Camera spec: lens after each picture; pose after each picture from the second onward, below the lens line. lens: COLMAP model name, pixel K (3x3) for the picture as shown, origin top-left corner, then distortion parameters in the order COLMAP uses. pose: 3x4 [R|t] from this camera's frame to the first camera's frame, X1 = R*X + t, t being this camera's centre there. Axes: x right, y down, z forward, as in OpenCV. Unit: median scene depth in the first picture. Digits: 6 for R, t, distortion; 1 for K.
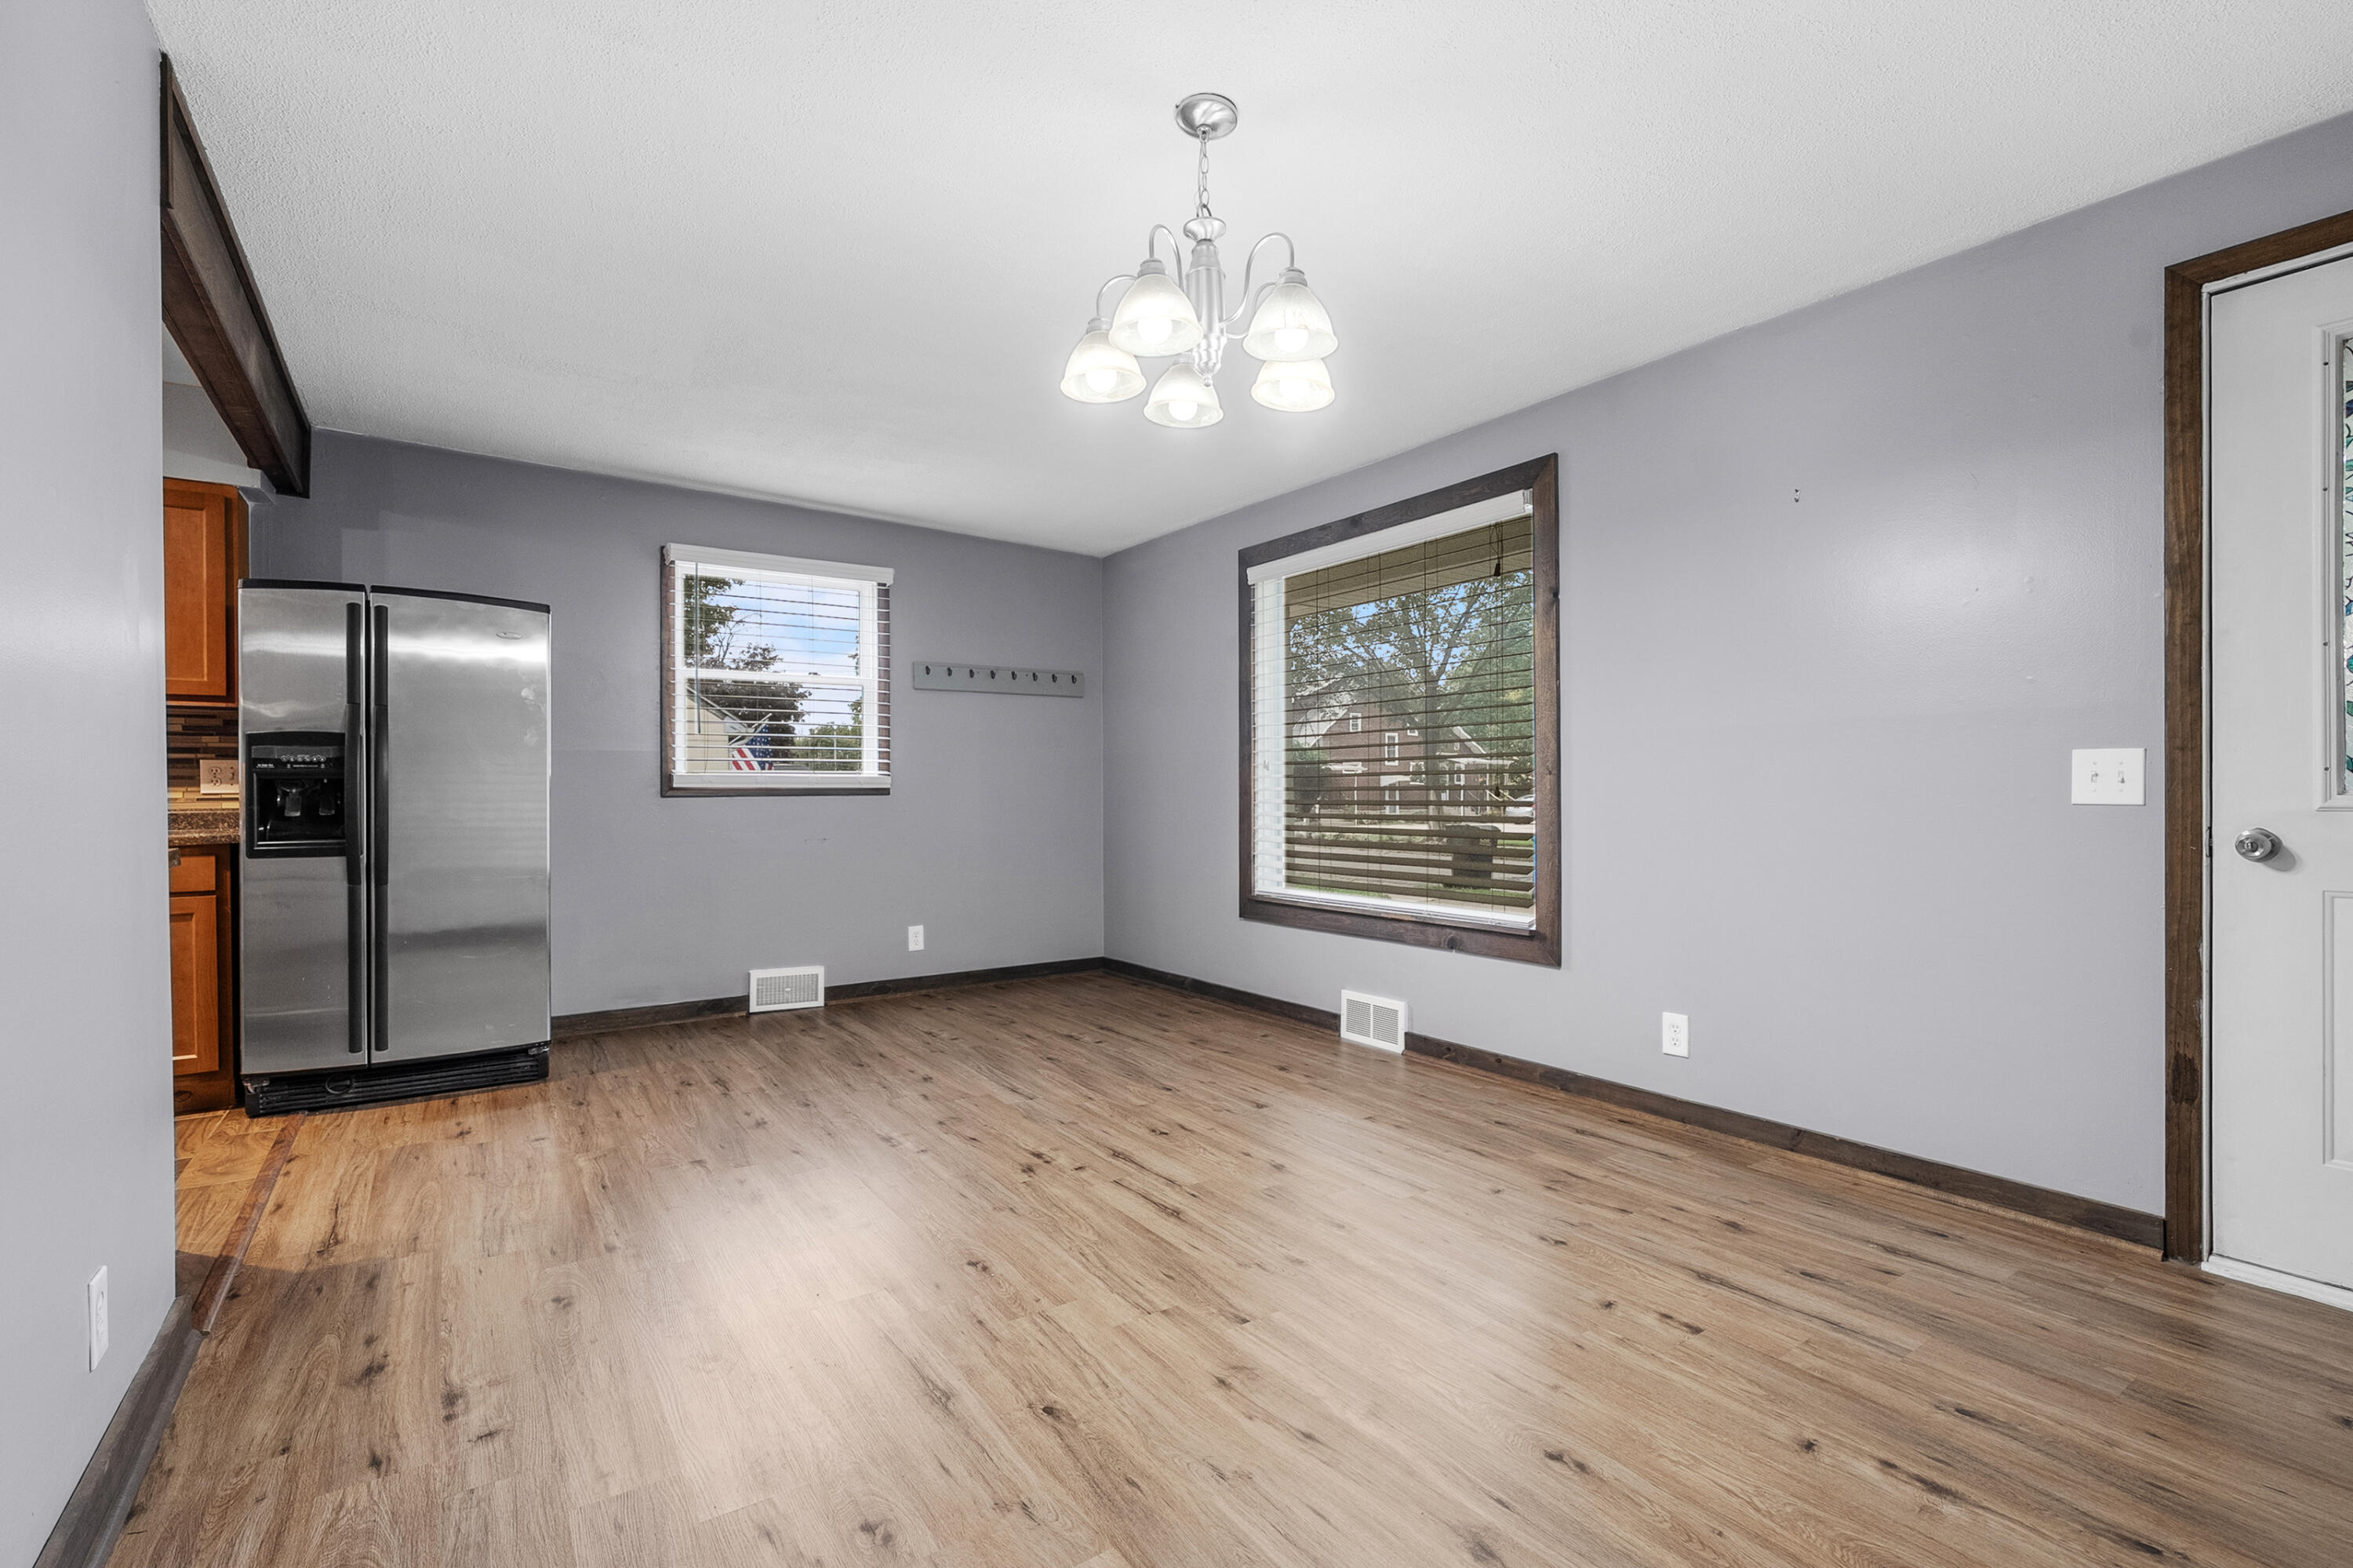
lens RADIAL K [[1088.7, 0, 1225.3], [0, 1088.7, 801.2], [0, 0, 1]] dist [-0.005180, 0.002255]
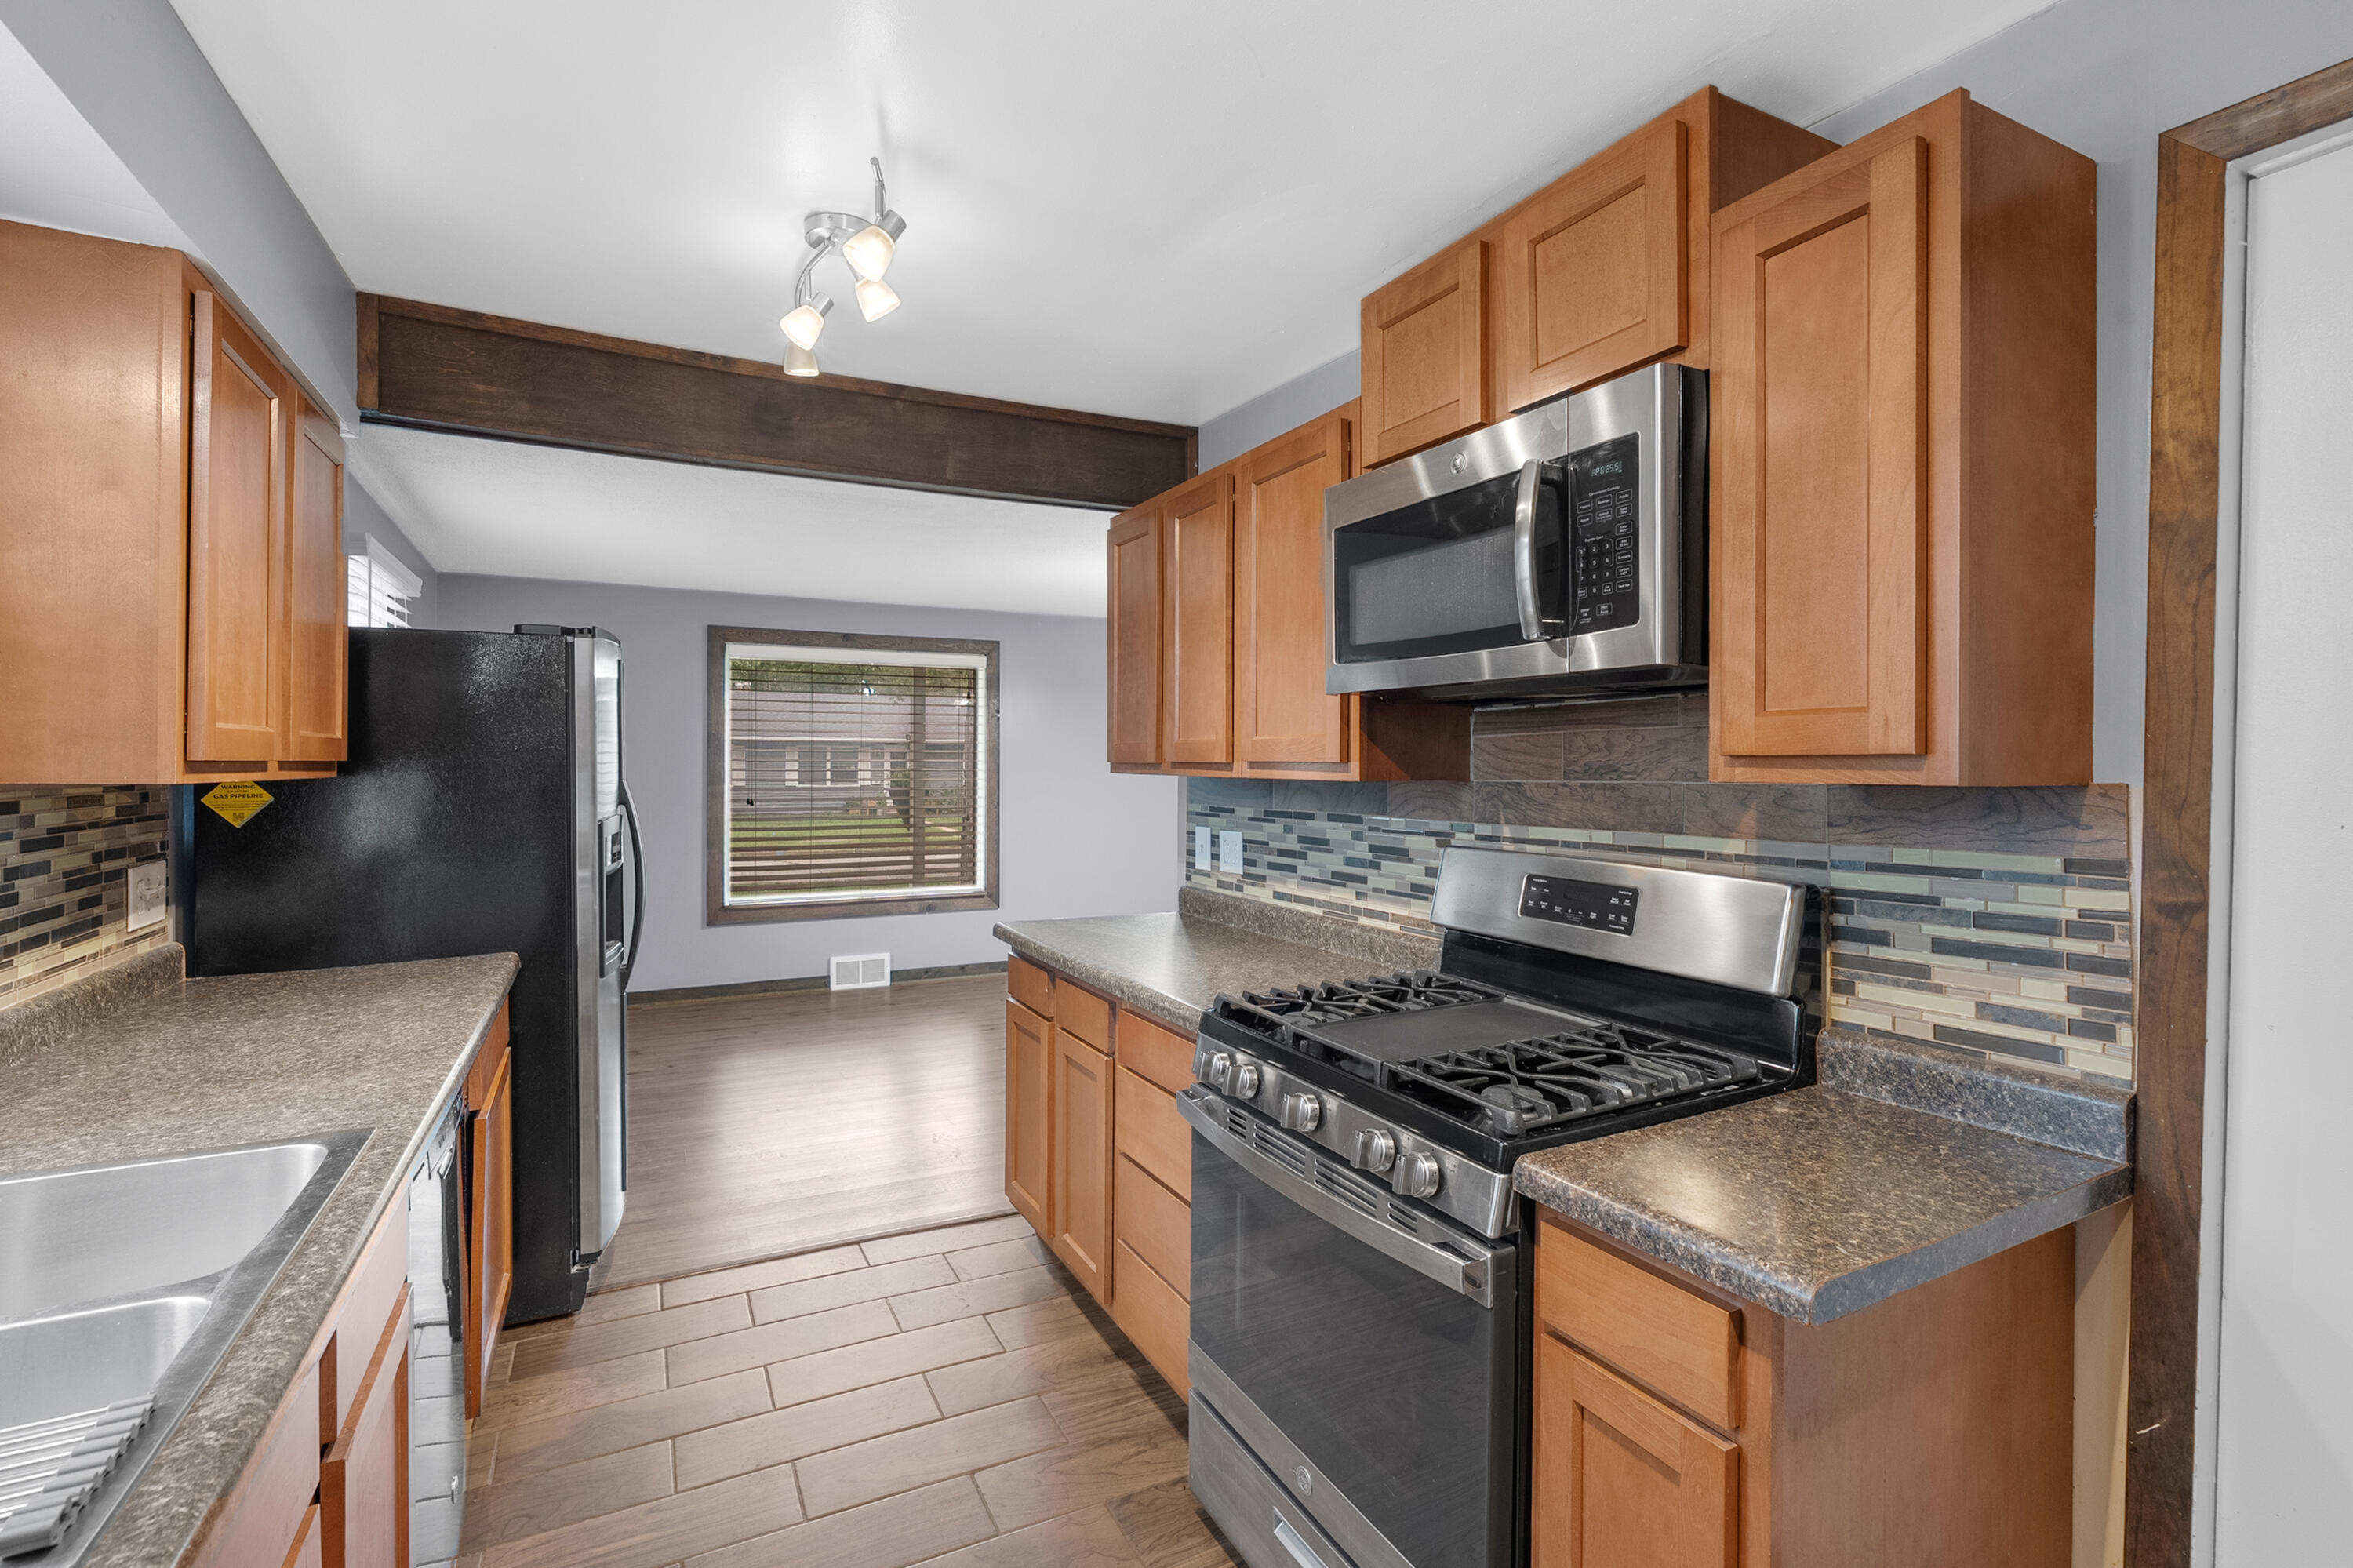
lens RADIAL K [[1088.7, 0, 1179.4], [0, 1088.7, 773.3], [0, 0, 1]] dist [-0.005180, 0.002255]
pose [[0.150900, -0.011487, 0.988482, -1.631419], [0.005131, 0.999928, 0.010837, -0.111146], [-0.988536, 0.003436, 0.150948, 0.422847]]
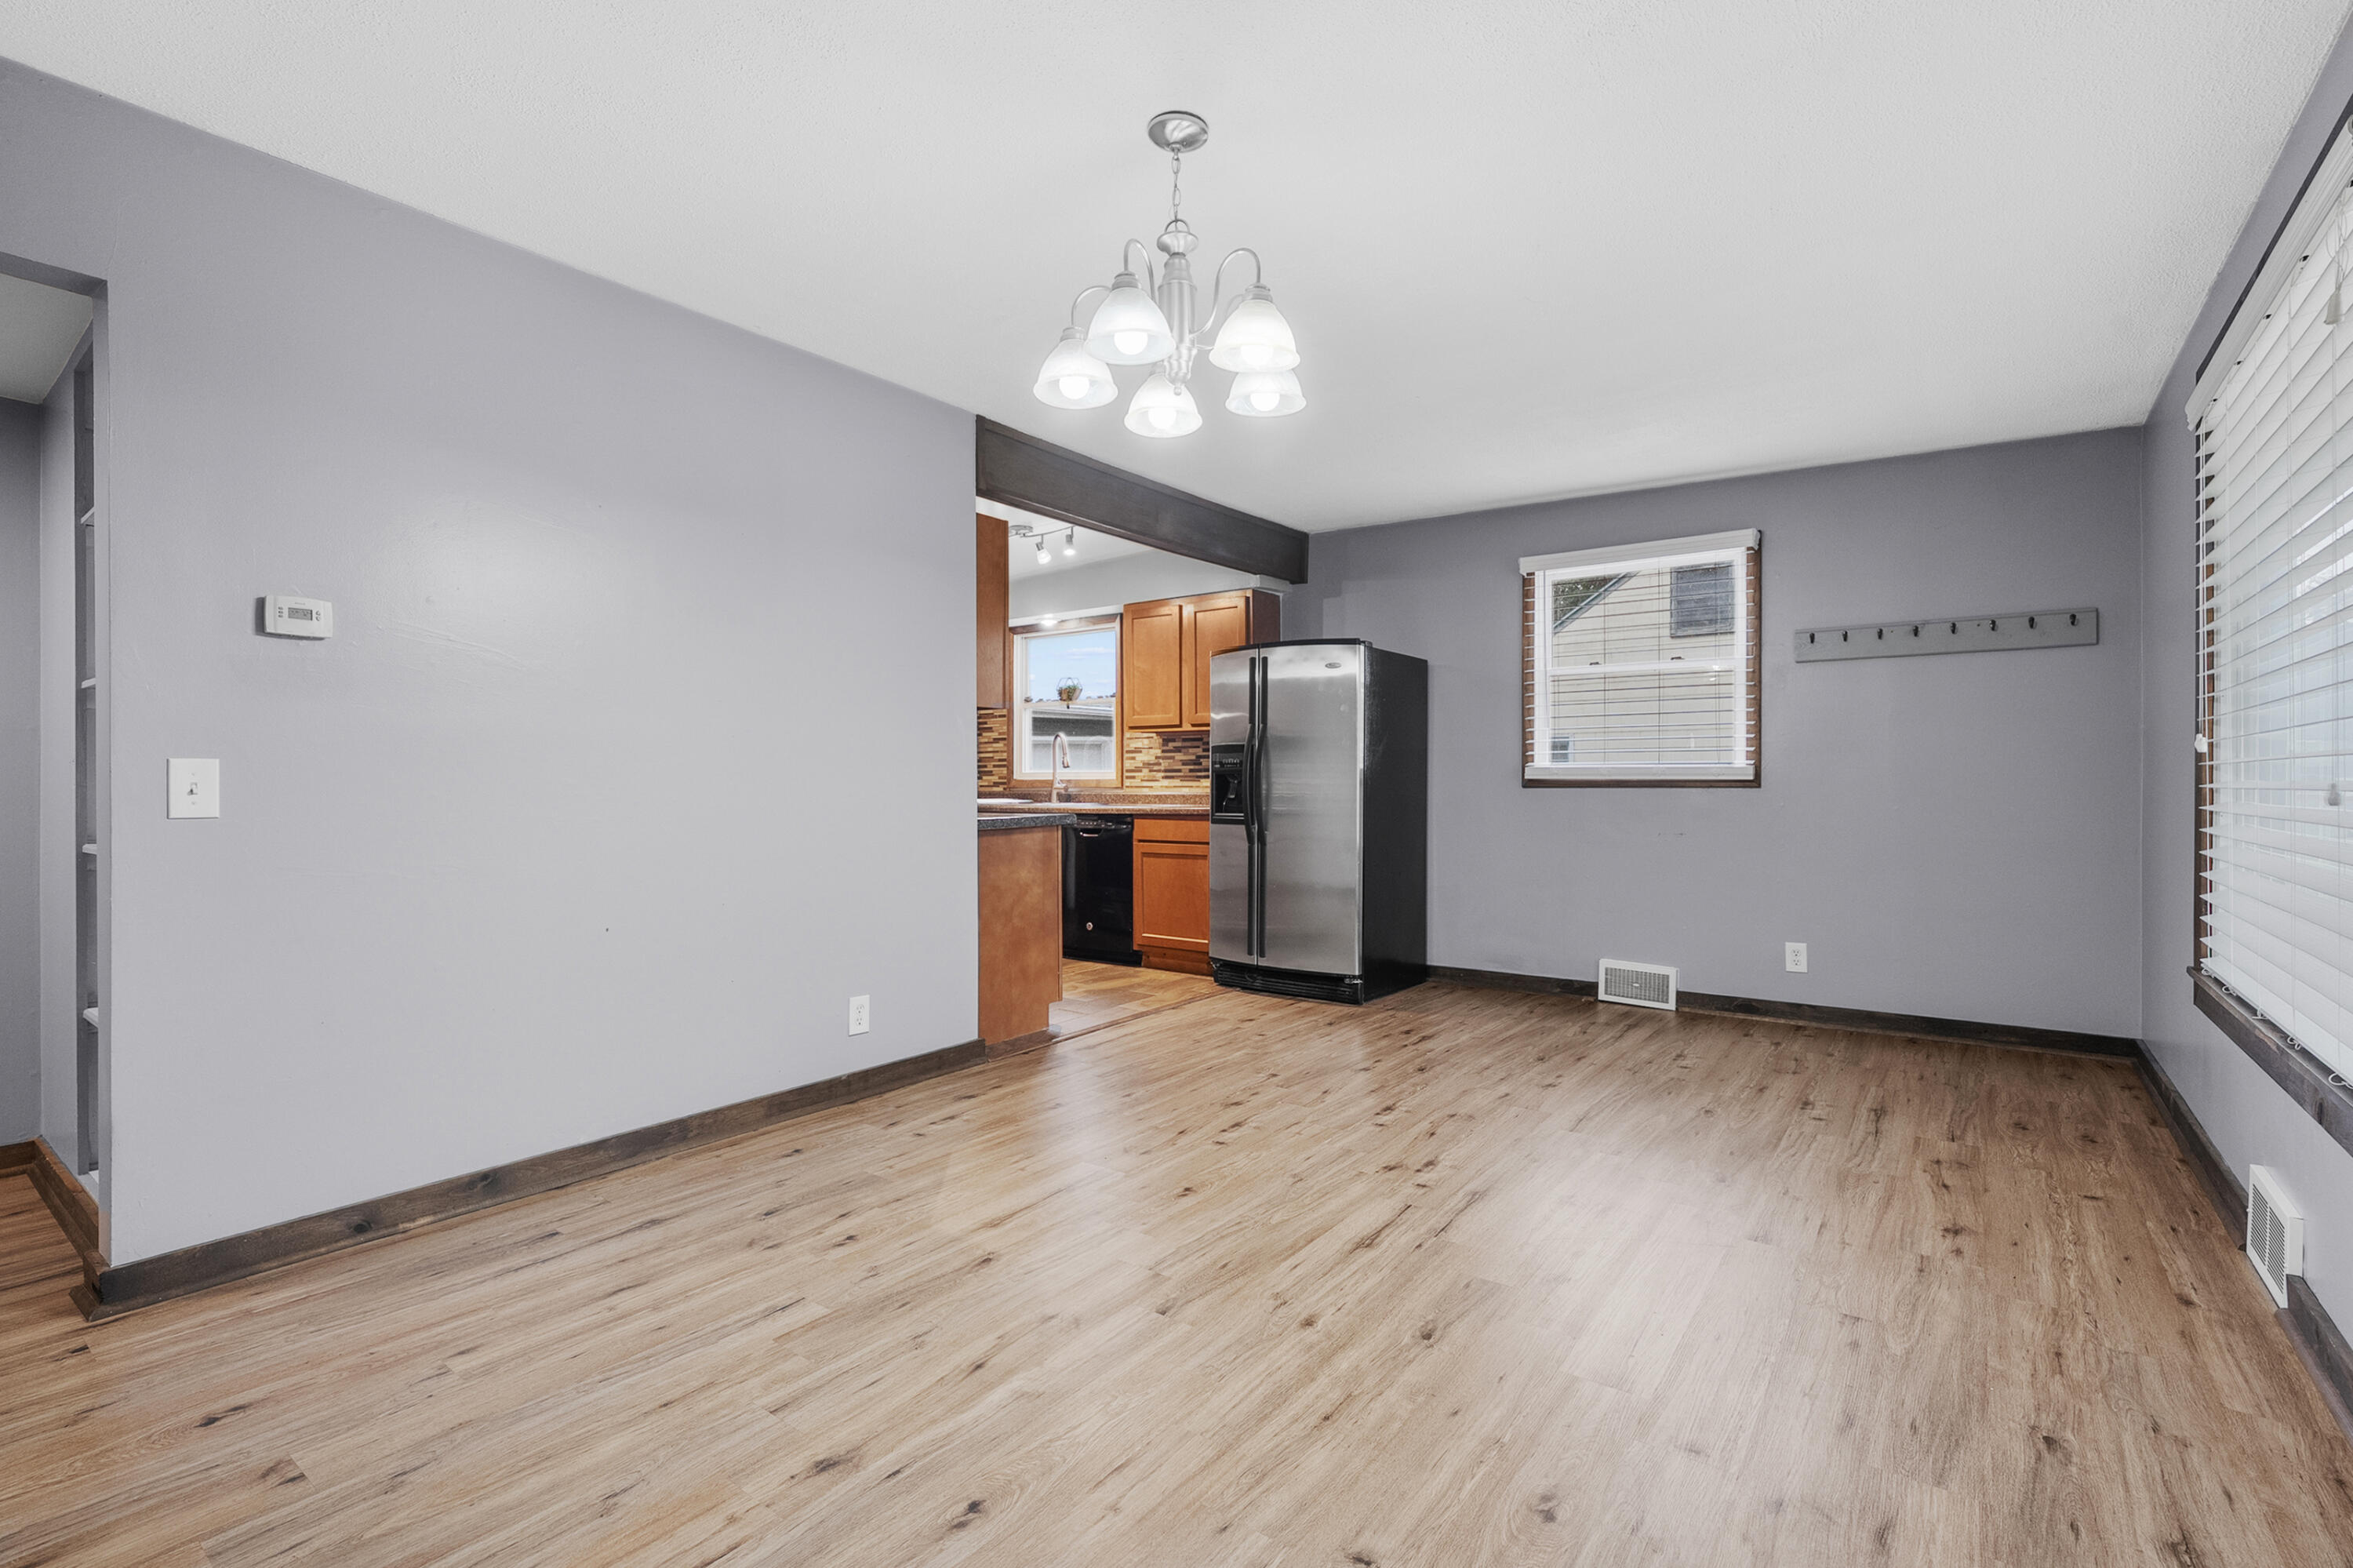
lens RADIAL K [[1088.7, 0, 1132.3], [0, 1088.7, 785.7], [0, 0, 1]] dist [-0.005180, 0.002255]
pose [[0.270028, 0.007308, -0.962825, 0.611555], [-0.009521, 0.999943, 0.004919, -0.010187], [0.962805, 0.007839, 0.270082, 0.435526]]
